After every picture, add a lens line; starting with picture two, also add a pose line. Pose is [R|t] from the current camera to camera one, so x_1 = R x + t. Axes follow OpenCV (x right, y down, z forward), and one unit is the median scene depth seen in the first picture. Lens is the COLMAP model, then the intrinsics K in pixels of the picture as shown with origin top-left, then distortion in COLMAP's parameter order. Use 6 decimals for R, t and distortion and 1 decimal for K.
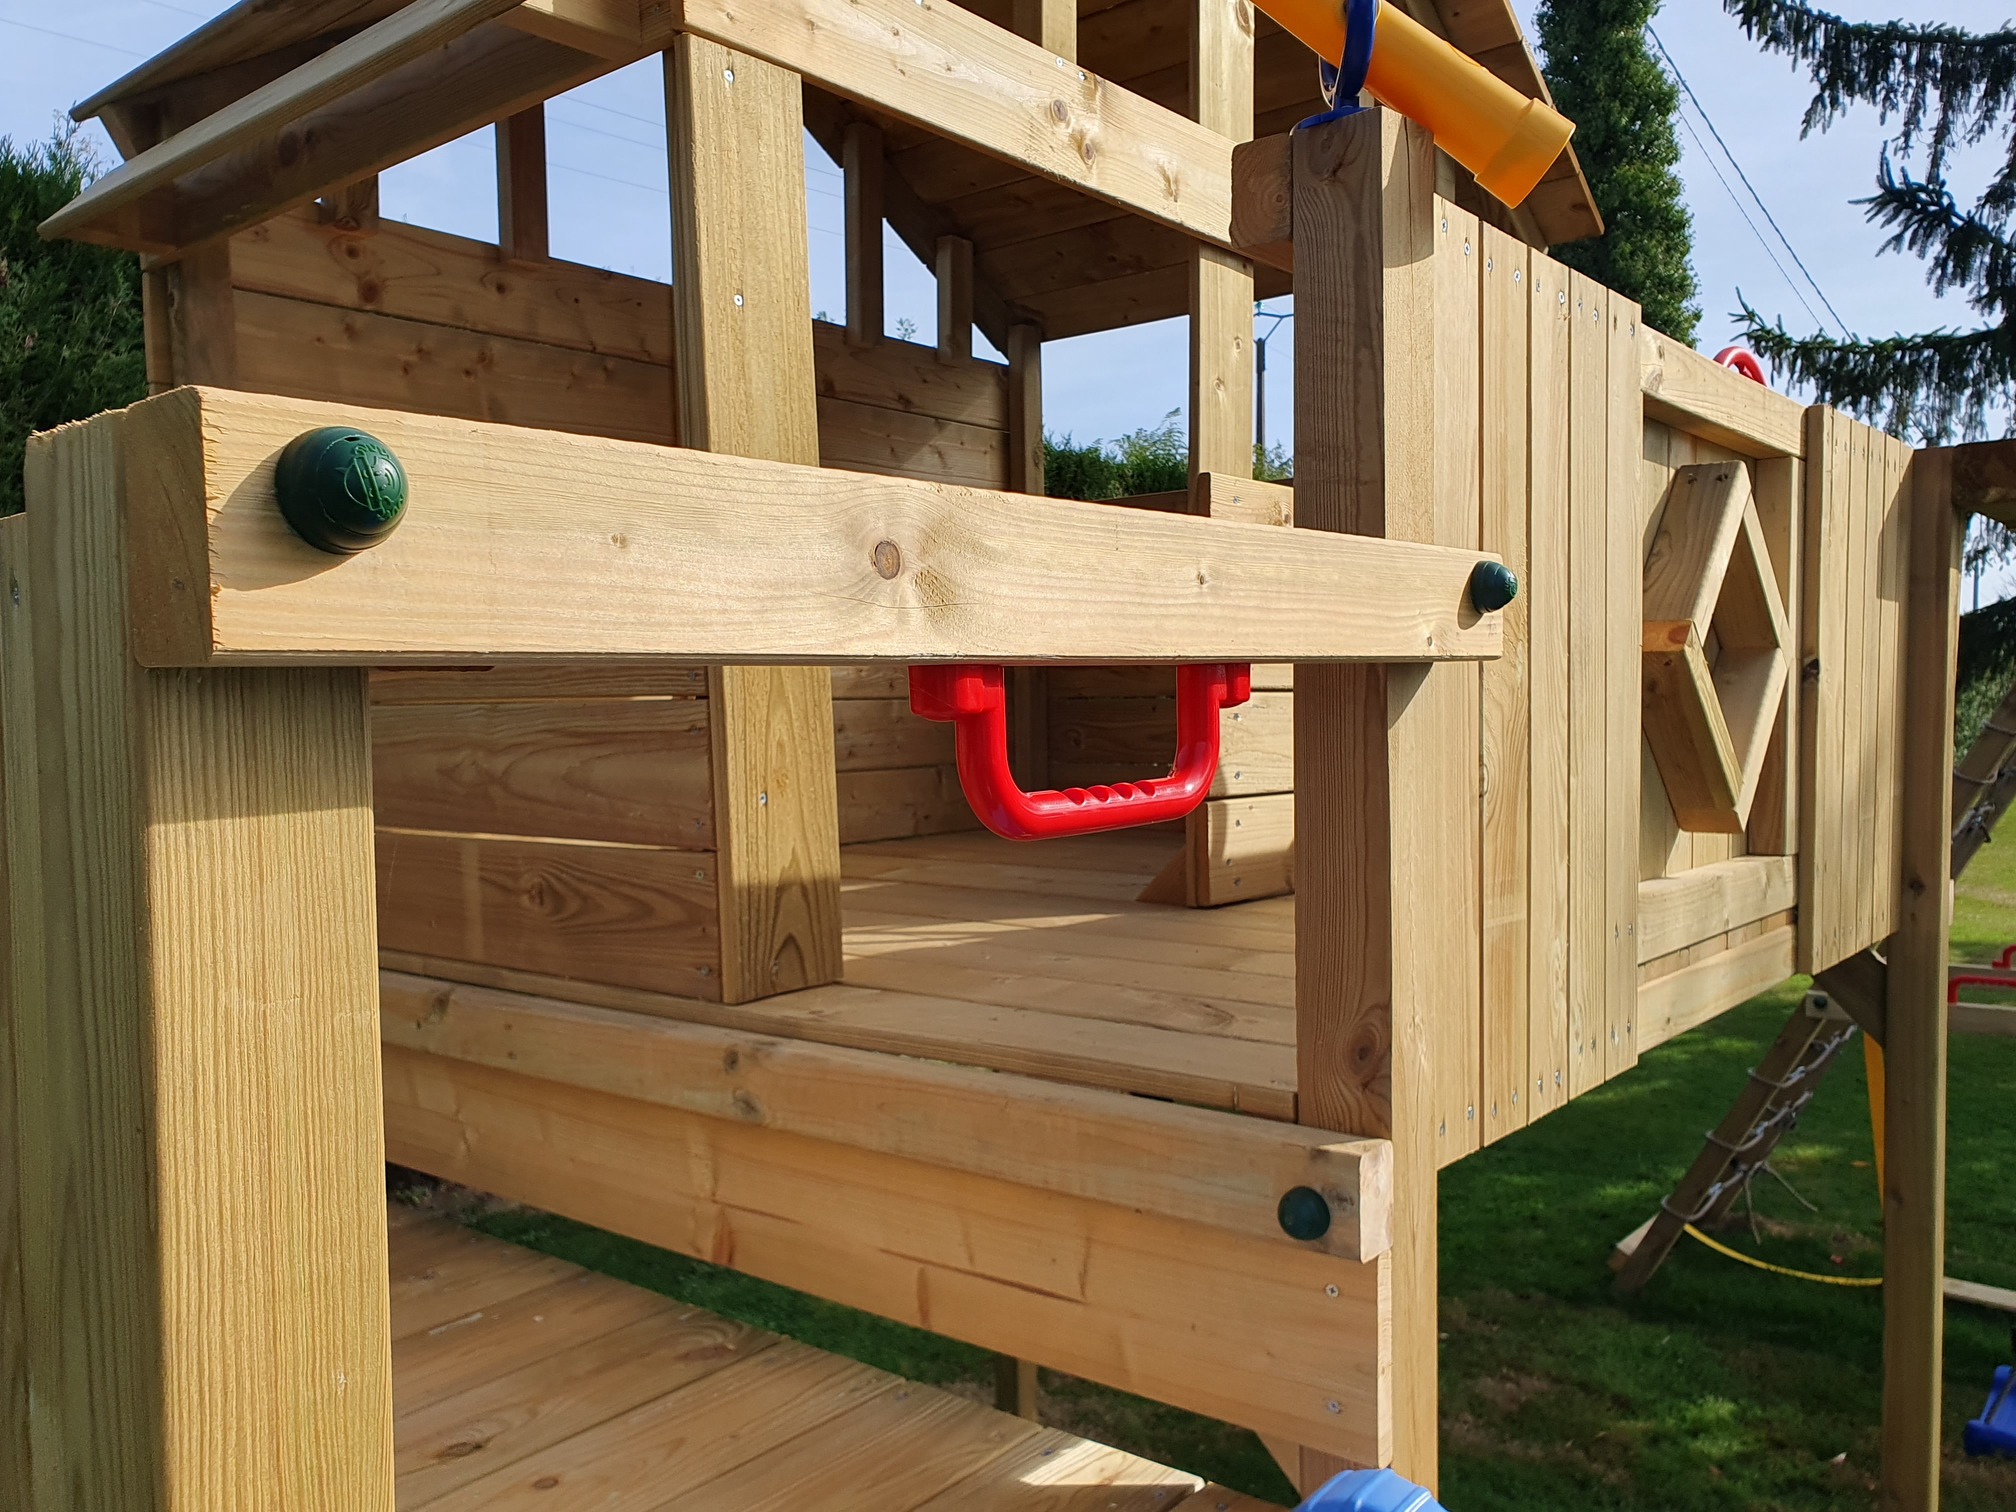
lens RADIAL K [[1588.0, 0, 1035.1], [0, 1588.0, 793.0], [0, 0, 1]] dist [0.027108, -0.005636]
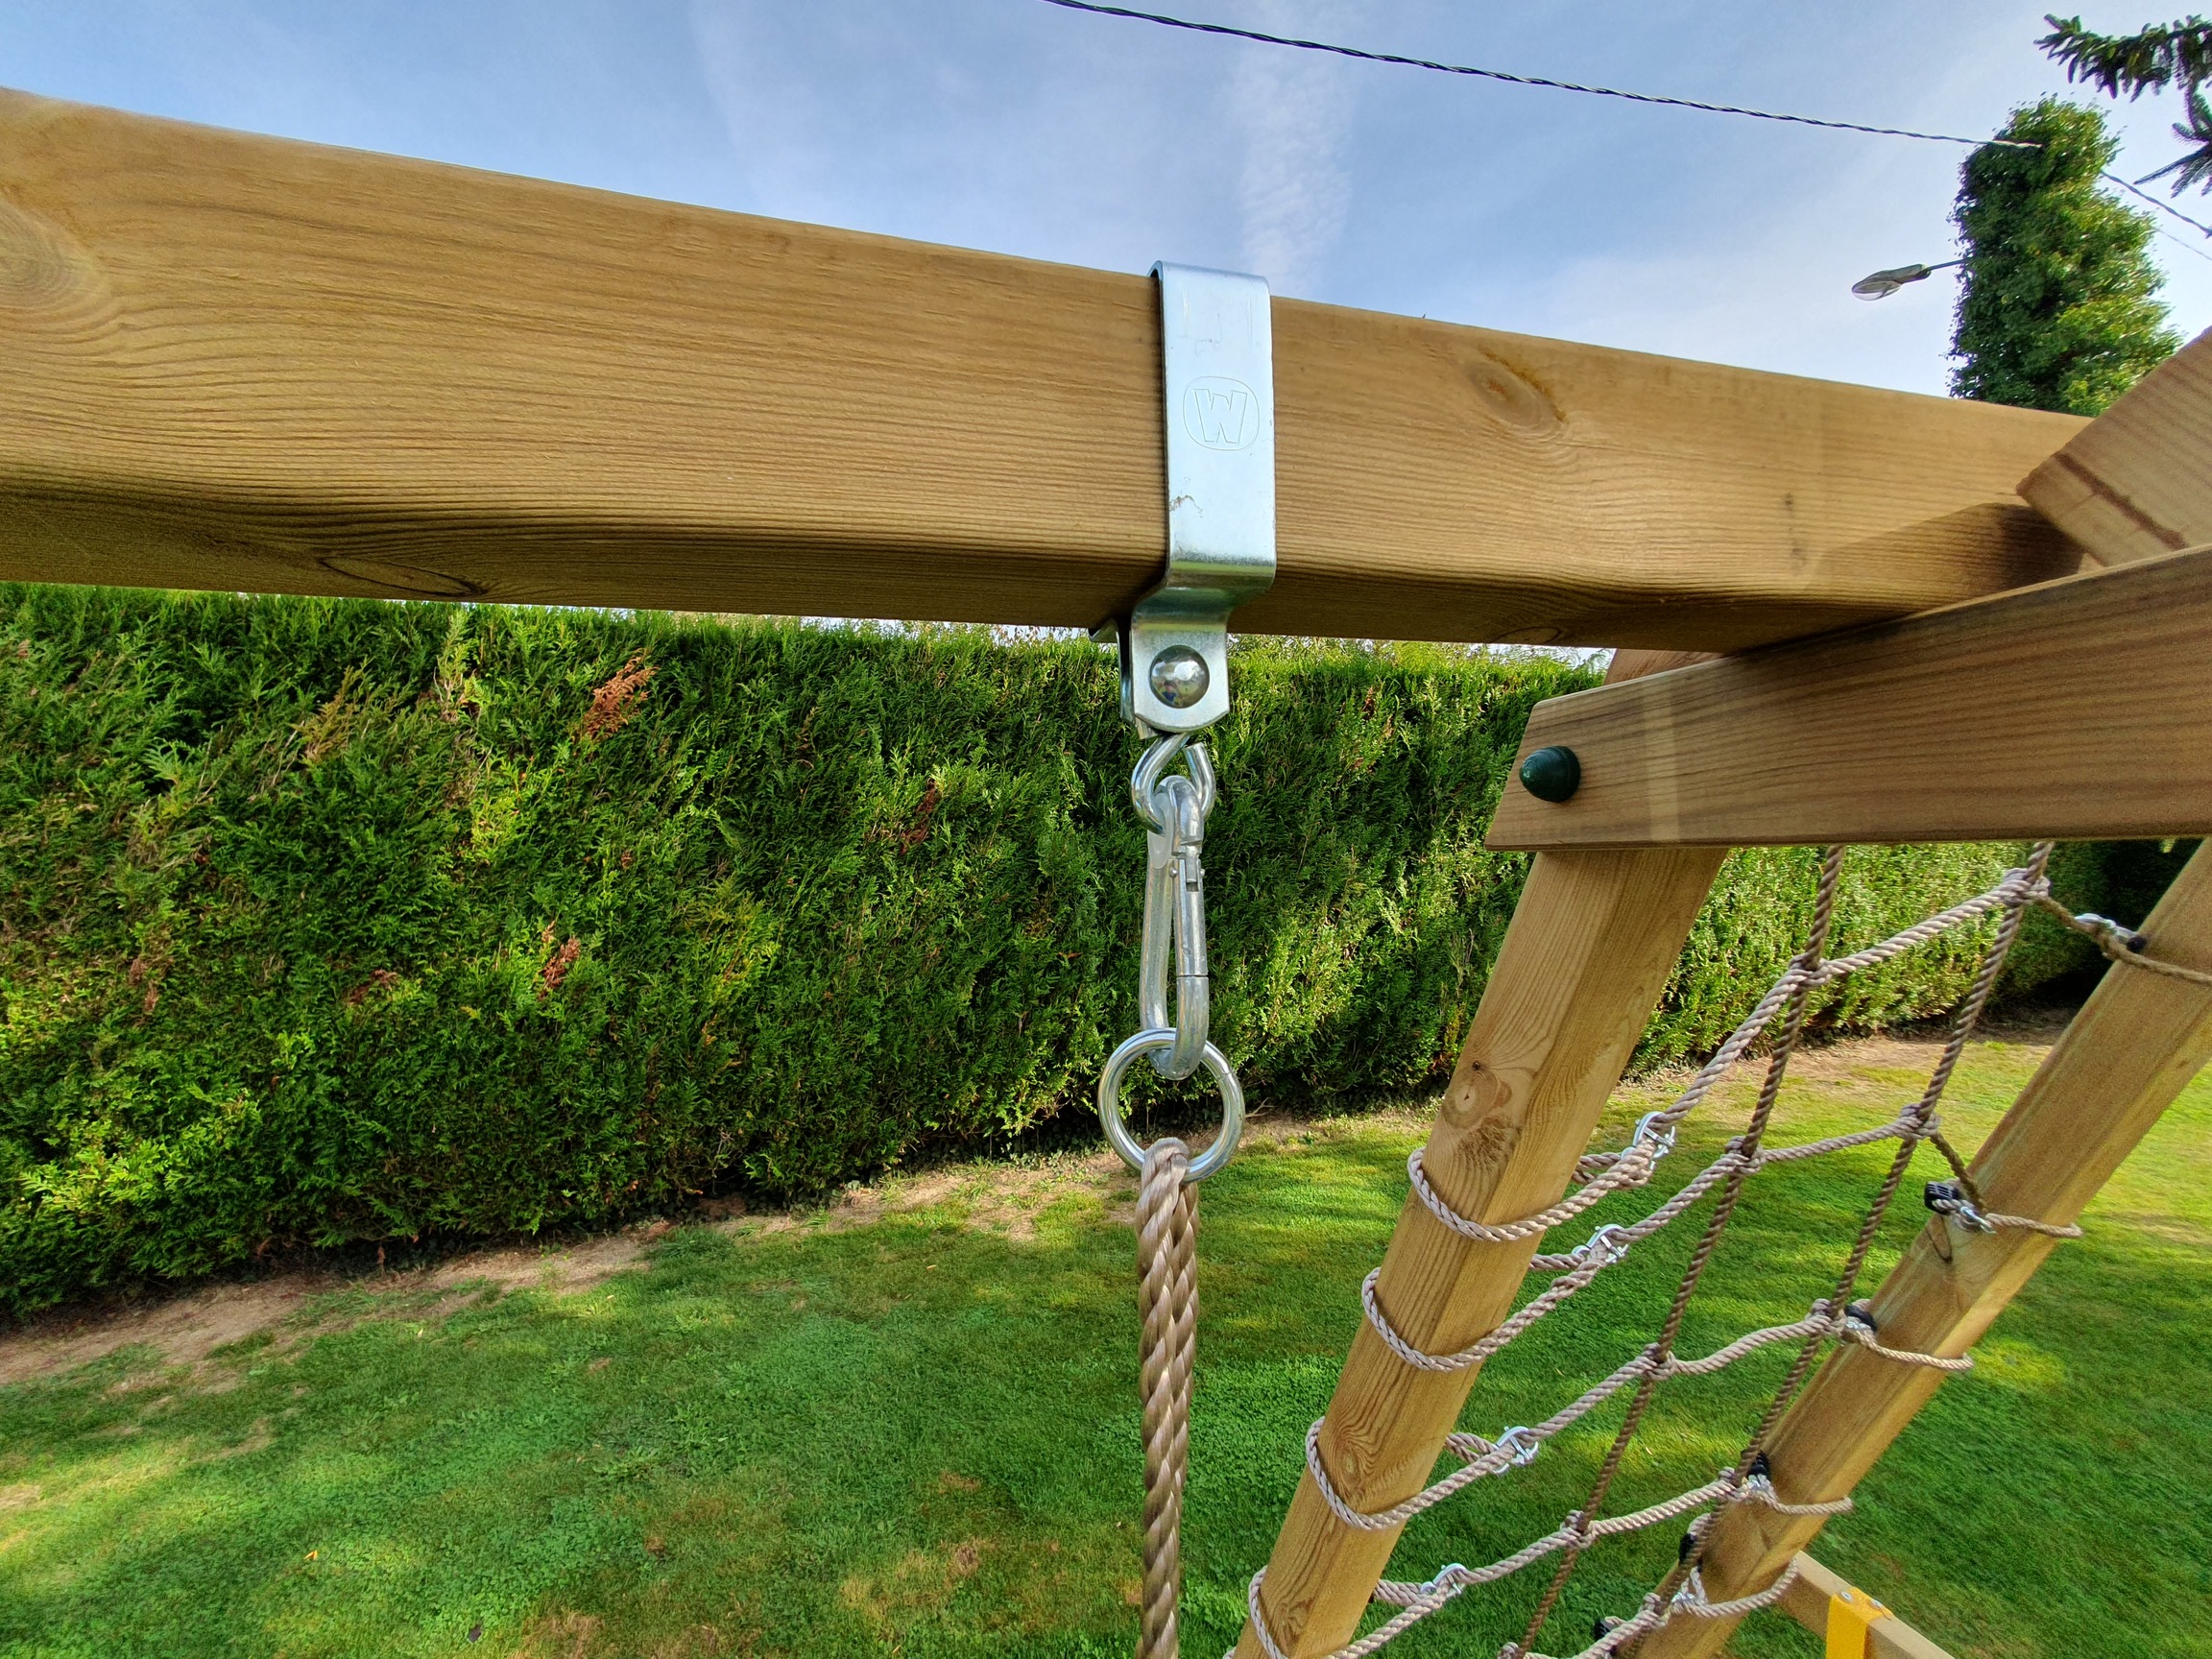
lens RADIAL K [[881.6, 0, 1092.8], [0, 881.6, 807.6], [0, 0, 1]] dist [0.001365, 0.002110]
pose [[0.824458, -0.040925, -0.564442, 0.259709], [-0.006858, 0.996586, -0.082274, -0.040076], [0.565882, 0.071703, 0.821363, 0.330850]]
